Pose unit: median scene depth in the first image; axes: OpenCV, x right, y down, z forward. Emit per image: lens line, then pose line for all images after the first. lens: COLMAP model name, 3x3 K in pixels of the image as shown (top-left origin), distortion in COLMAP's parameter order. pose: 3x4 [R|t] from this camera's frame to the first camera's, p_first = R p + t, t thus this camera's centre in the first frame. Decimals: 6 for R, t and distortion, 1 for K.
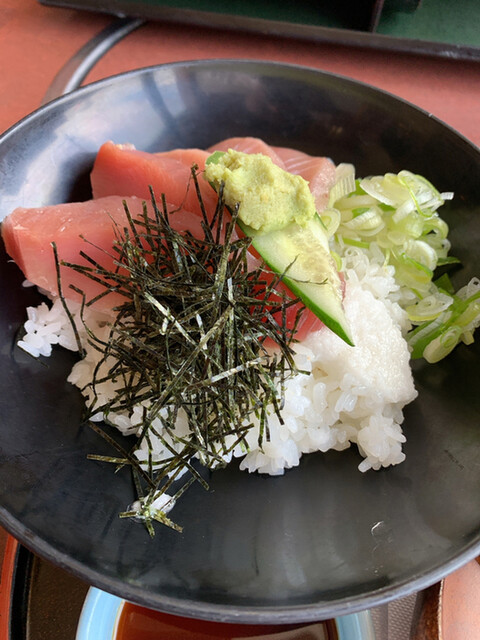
lens RADIAL K [[506.7, 0, 239.3], [0, 506.7, 328.7], [0, 0, 1]] dist [0.040338, -0.004977]
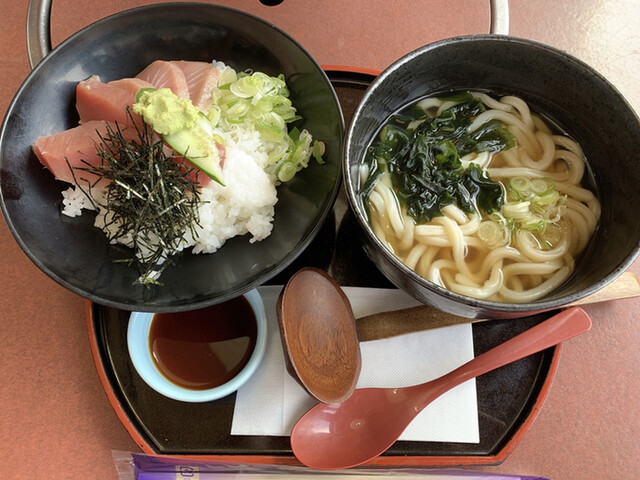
lens RADIAL K [[506.7, 0, 320.0], [0, 506.7, 240.0], [0, 0, 1]] dist [0.040338, -0.004977]
pose [[0.983297, -0.181736, 0.009912, 0.502831], [0.174959, 0.958832, 0.223673, -0.137344], [-0.050154, -0.218203, 0.974614, -0.989445]]
